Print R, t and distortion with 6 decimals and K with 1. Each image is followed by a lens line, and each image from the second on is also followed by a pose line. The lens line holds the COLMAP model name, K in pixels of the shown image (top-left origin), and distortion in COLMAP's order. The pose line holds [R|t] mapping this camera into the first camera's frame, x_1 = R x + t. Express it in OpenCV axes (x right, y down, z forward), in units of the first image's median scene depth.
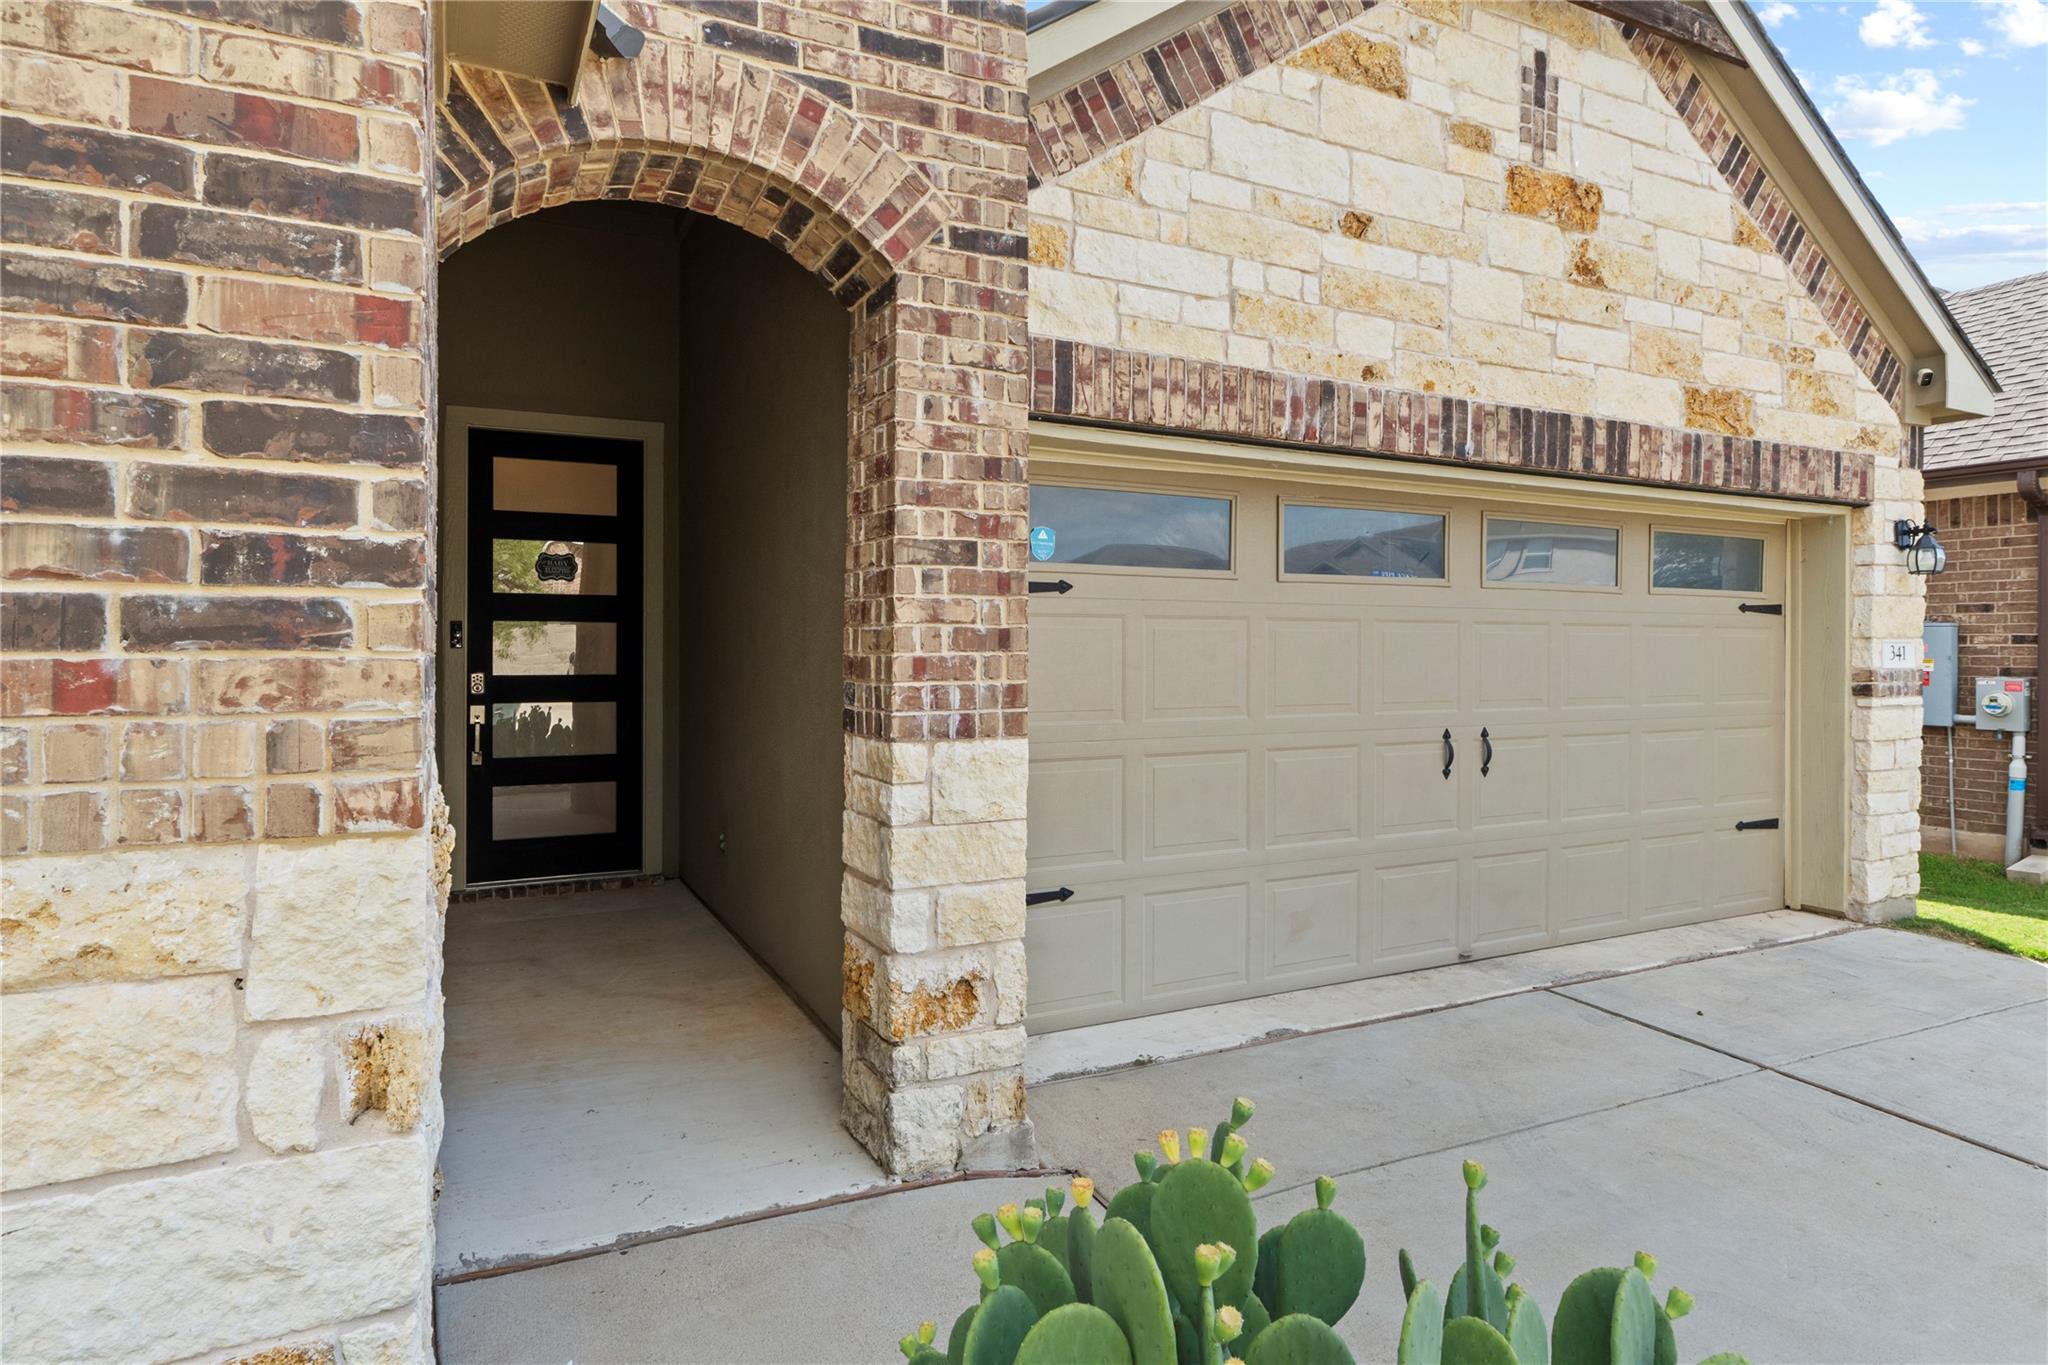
lens RADIAL K [[1164.7, 0, 1026.7], [0, 1164.7, 649.9], [0, 0, 1]] dist [-0.002327, 0.000296]
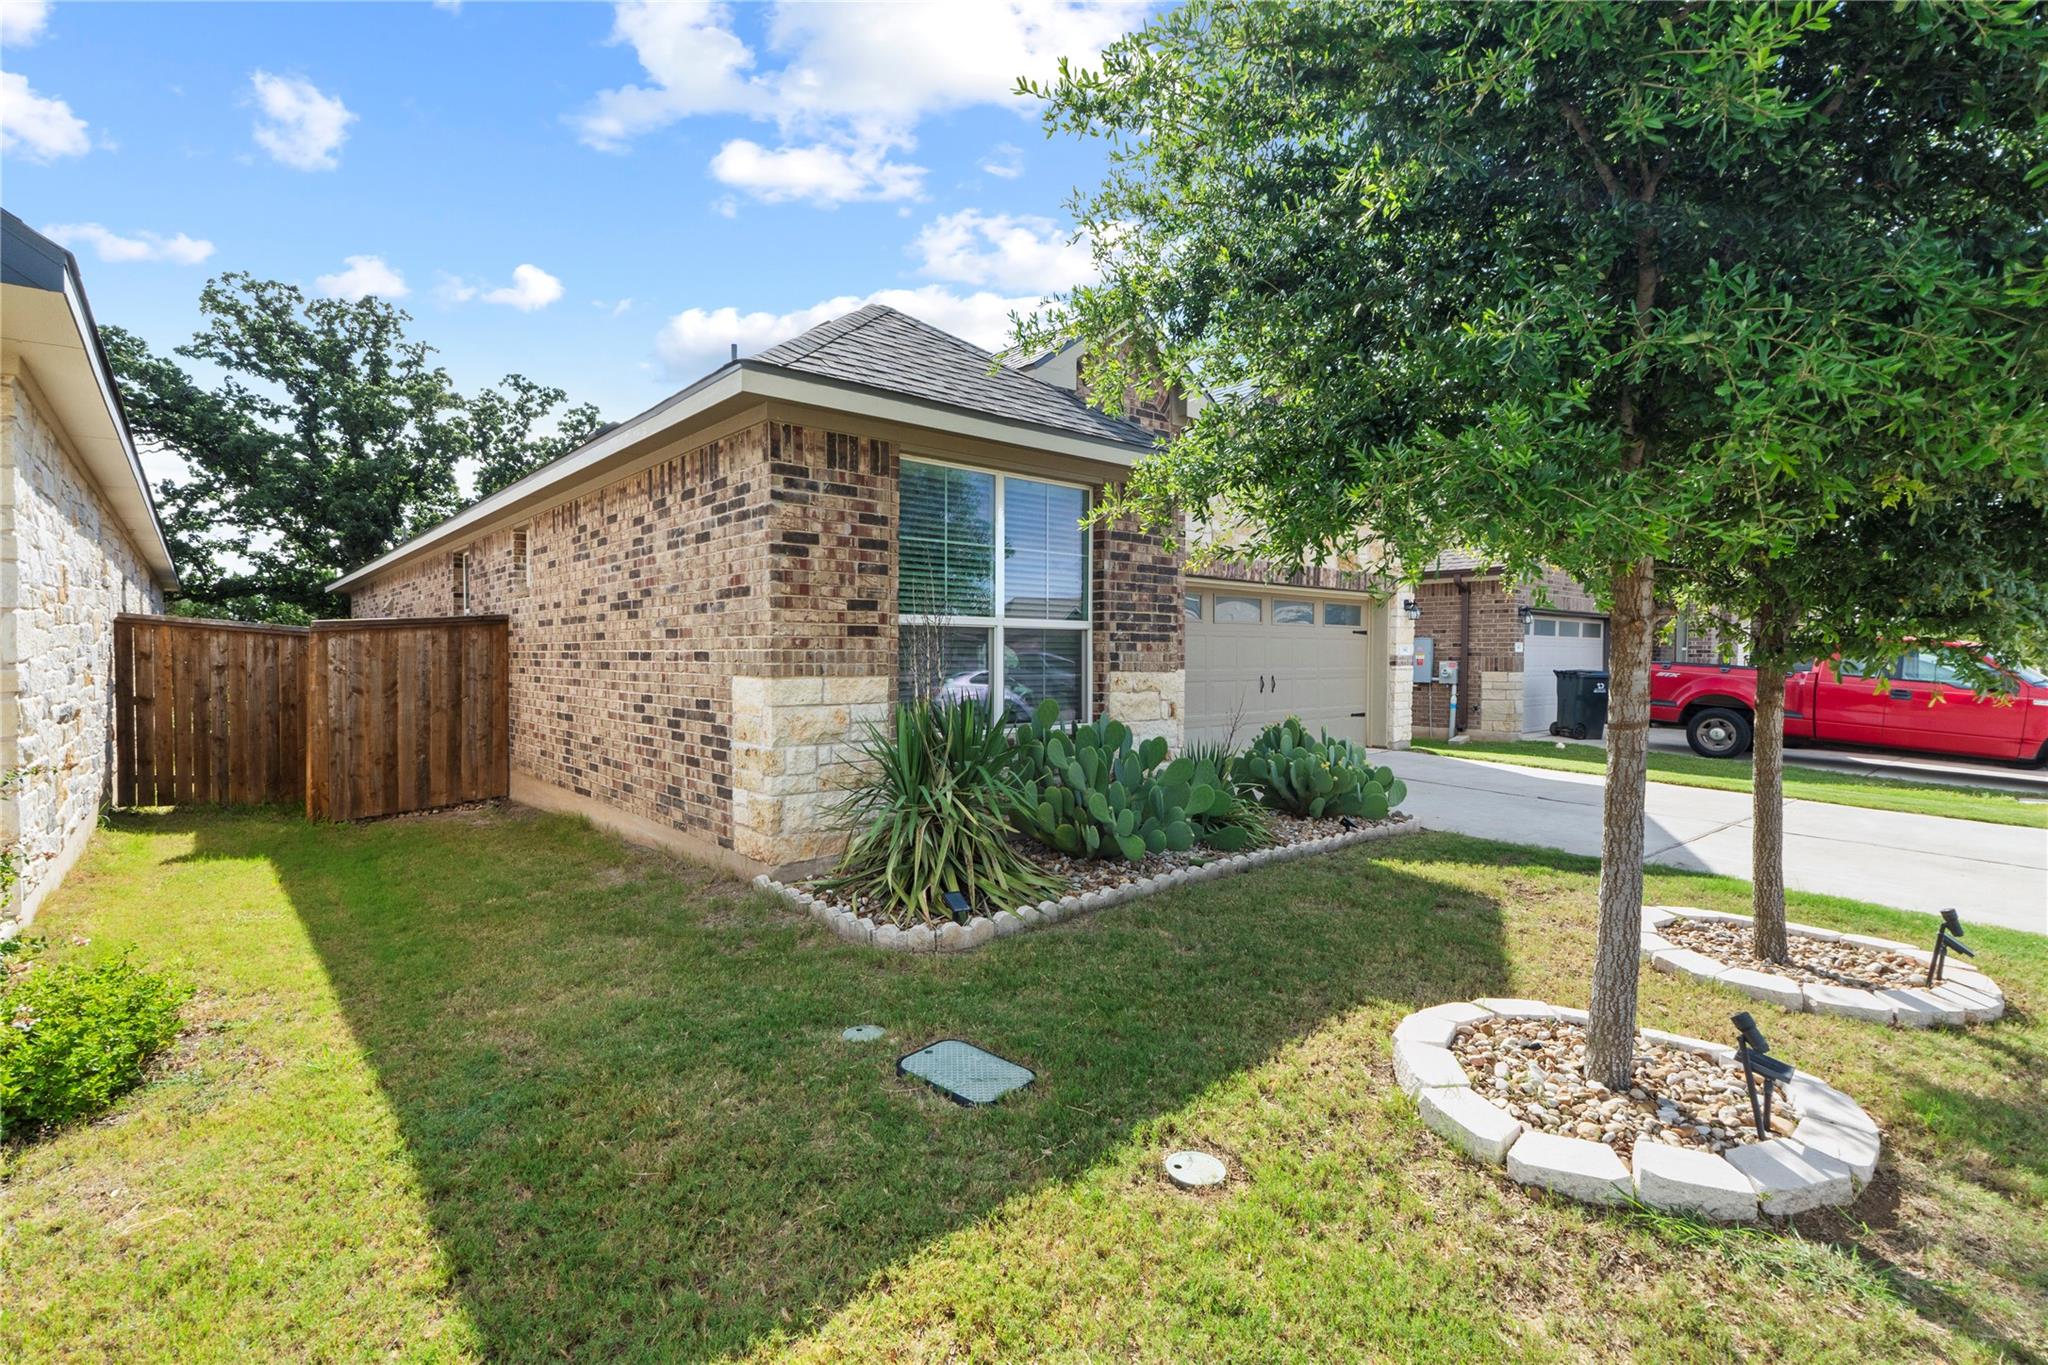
lens RADIAL K [[957.4, 0, 1023.7], [0, 957.4, 679.8], [0, 0, 1]] dist [-0.002947, -0.000829]
pose [[0.971817, -0.006737, 0.235640, -0.790814], [0.000972, 0.999698, 0.024574, 0.022947], [-0.235735, -0.023652, 0.971530, -1.185656]]
